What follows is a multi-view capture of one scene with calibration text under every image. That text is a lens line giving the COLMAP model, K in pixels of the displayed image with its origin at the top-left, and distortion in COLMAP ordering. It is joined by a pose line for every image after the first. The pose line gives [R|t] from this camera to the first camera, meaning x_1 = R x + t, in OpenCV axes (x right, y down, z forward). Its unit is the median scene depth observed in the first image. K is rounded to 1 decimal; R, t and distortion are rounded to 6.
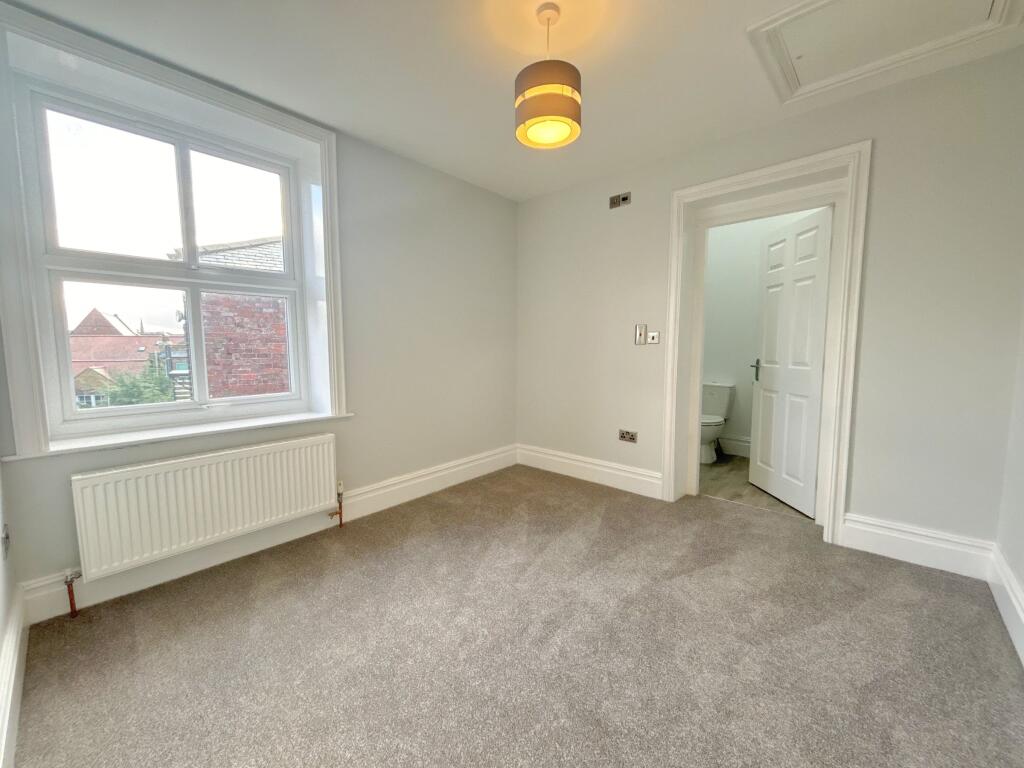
lens RADIAL K [[414.3, 0, 508.3], [0, 414.3, 382.5], [0, 0, 1]] dist [0.000721, -0.000573]
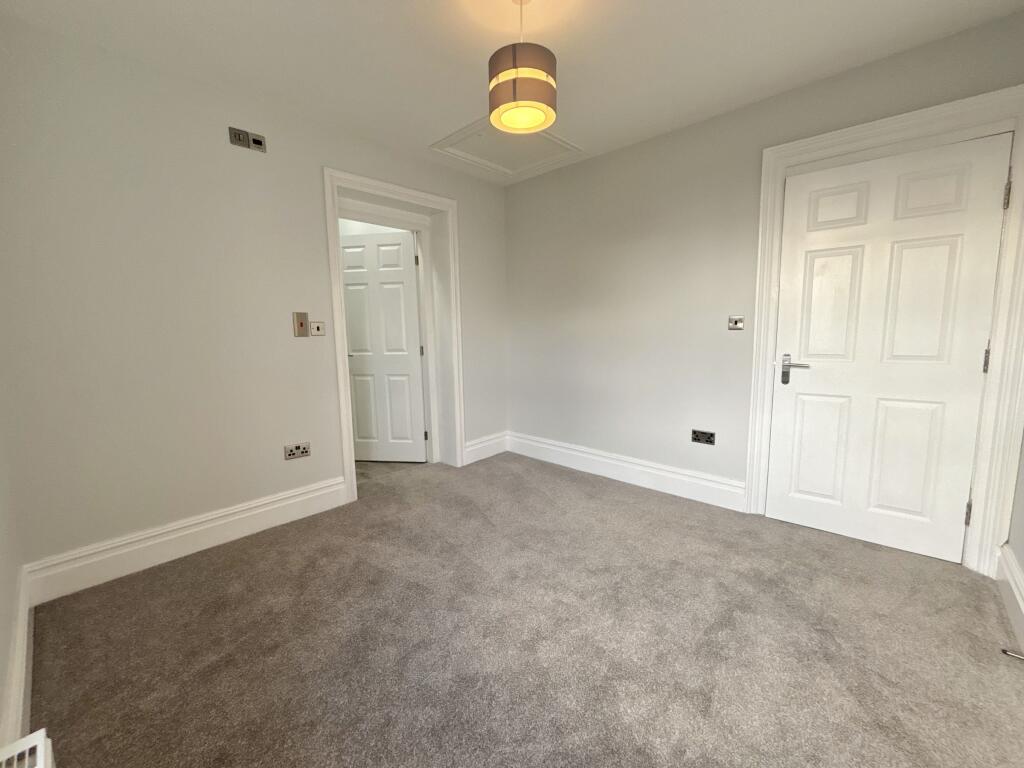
lens RADIAL K [[414.3, 0, 508.8], [0, 414.3, 382.7], [0, 0, 1]] dist [0.000721, -0.000573]
pose [[0.001392, -0.123472, 0.992347, -0.547681], [0.112303, 0.986090, 0.122536, -0.060882], [-0.993673, 0.111273, 0.015239, 0.628591]]
